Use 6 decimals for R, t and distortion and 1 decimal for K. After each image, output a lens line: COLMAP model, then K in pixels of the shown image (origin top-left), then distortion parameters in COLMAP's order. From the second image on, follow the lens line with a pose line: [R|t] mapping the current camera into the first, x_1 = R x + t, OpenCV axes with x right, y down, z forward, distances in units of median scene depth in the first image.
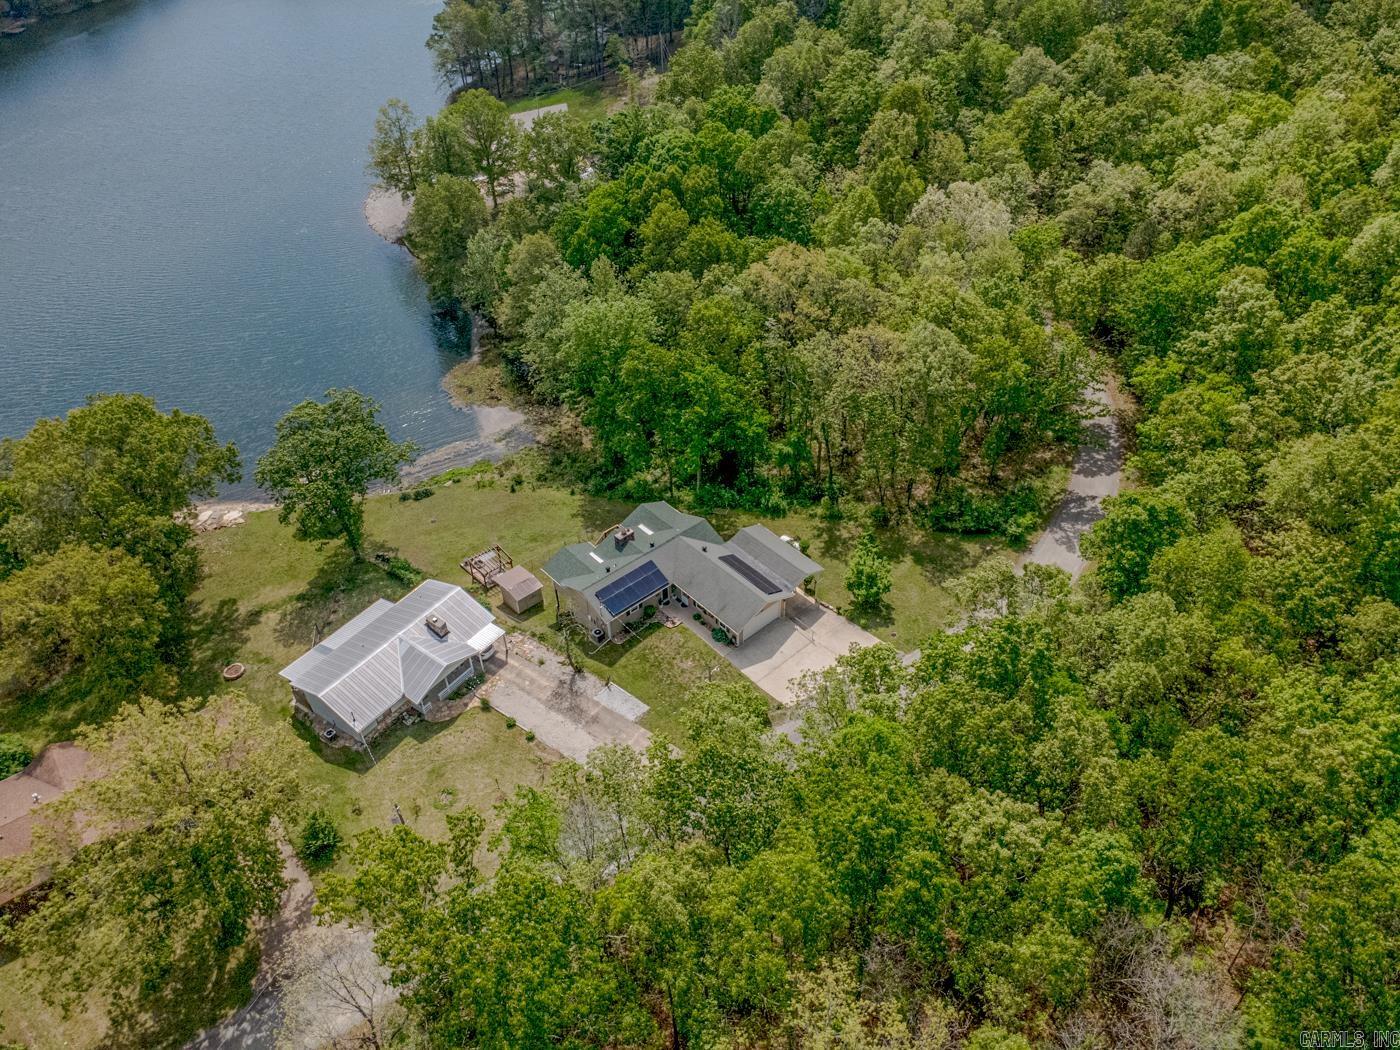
lens RADIAL K [[972.5, 0, 700.0], [0, 972.5, 525.0], [0, 0, 1]] dist [0.002052, -0.000623]
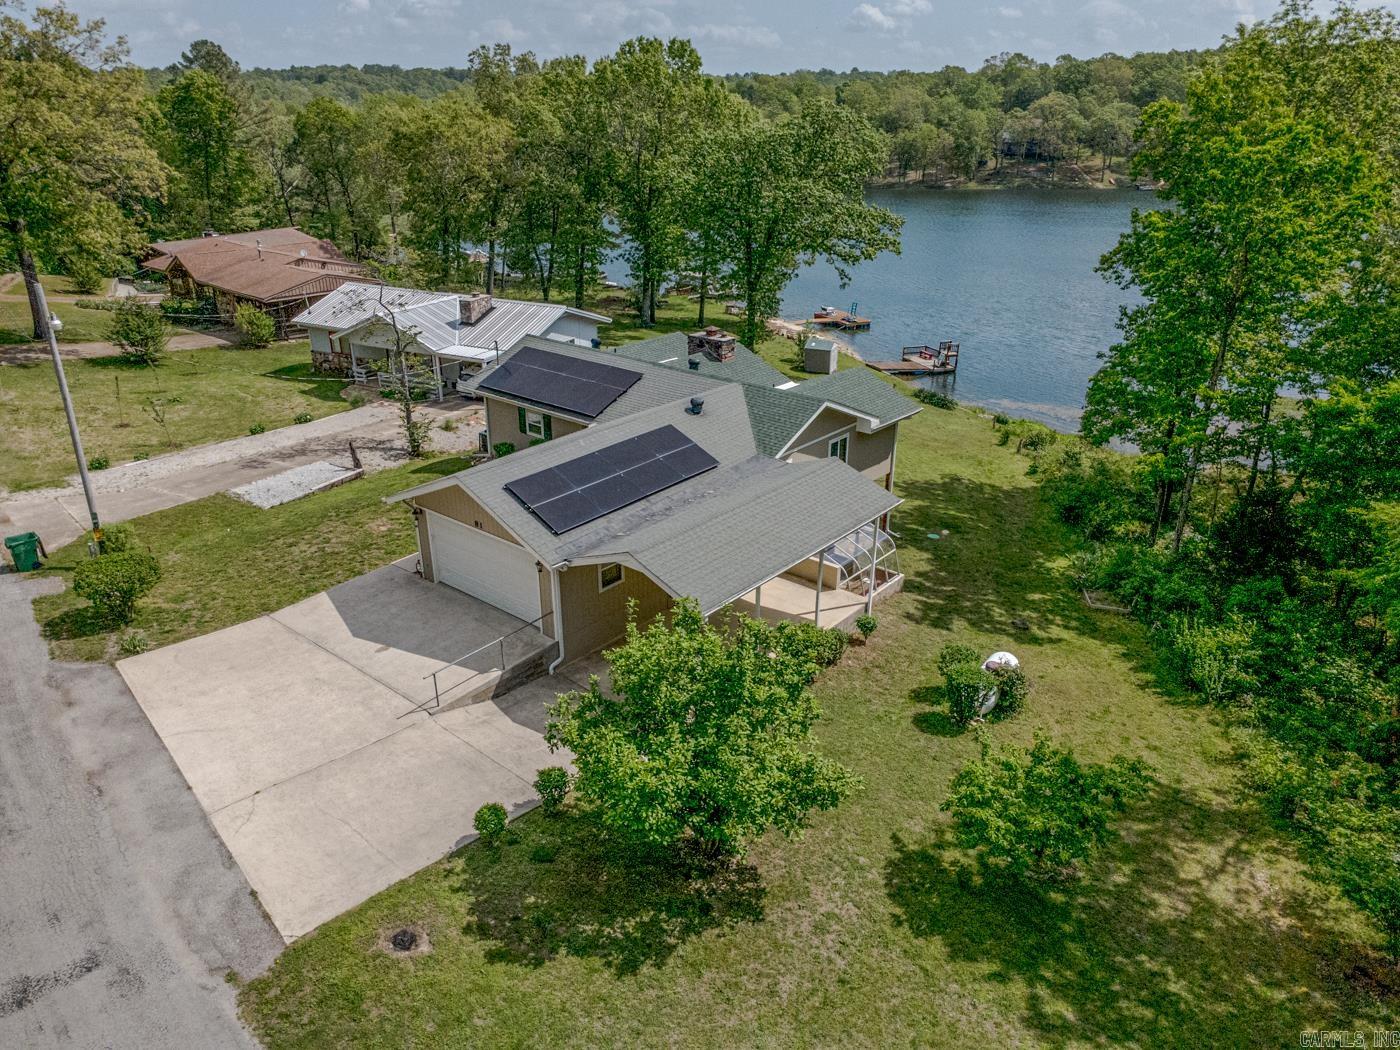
lens RADIAL K [[985.2, 0, 700.0], [0, 985.2, 525.0], [0, 0, 1]] dist [-0.001788, 0.002196]
pose [[0.141330, 0.413389, -0.899520, 0.272265], [-0.637974, 0.732827, 0.236545, -0.022973], [0.756977, 0.540439, 0.367302, 0.733905]]
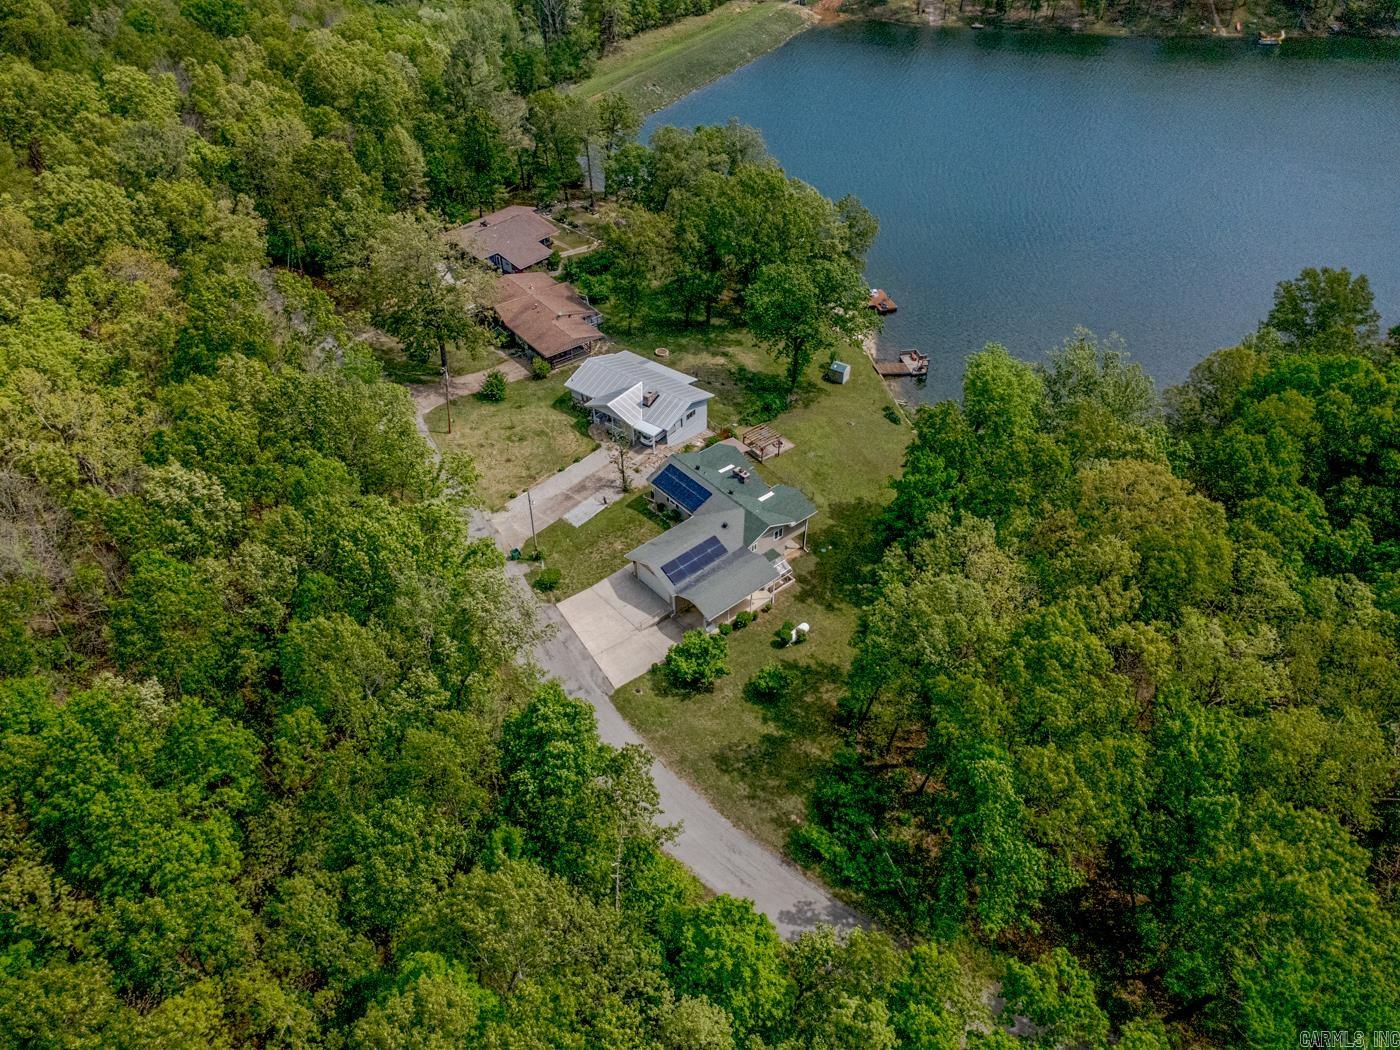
lens RADIAL K [[972.5, 0, 700.0], [0, 972.5, 525.0], [0, 0, 1]] dist [0.002052, -0.000623]
pose [[-0.018650, 0.668105, -0.743833, 0.625357], [-0.646046, 0.559742, 0.518954, -0.400660], [0.763070, 0.490229, 0.421187, 0.449807]]
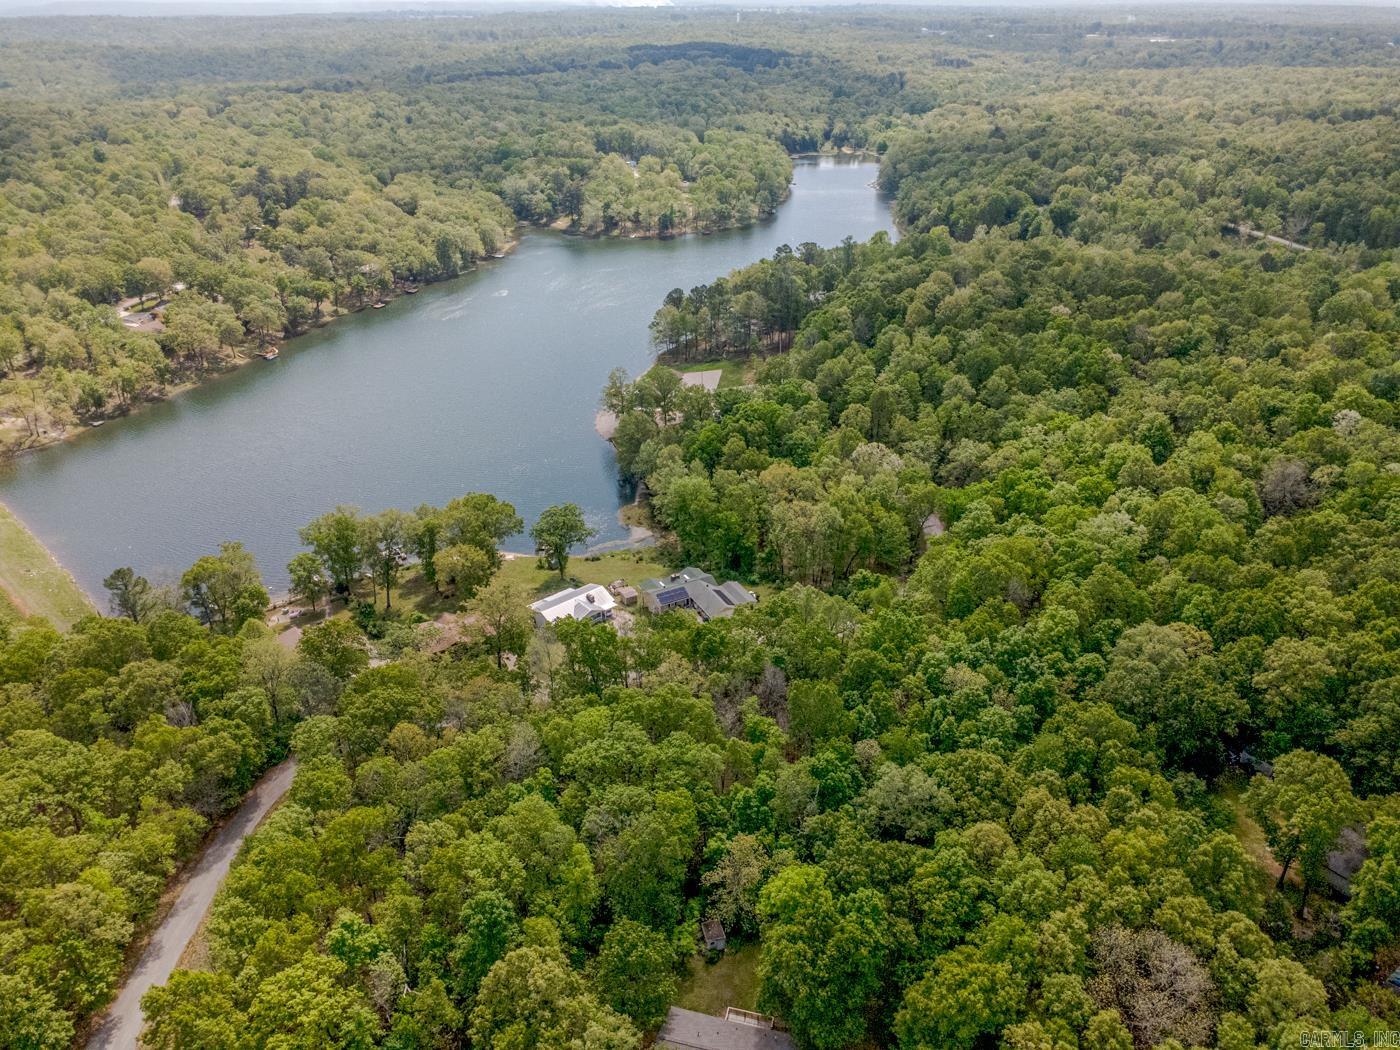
lens RADIAL K [[972.5, 0, 700.0], [0, 972.5, 525.0], [0, 0, 1]] dist [0.002052, -0.000623]
pose [[0.972700, 0.121350, -0.197811, 0.346792], [-0.159177, 0.969149, -0.188186, 0.262752], [0.168872, 0.214535, 0.962007, -1.015680]]
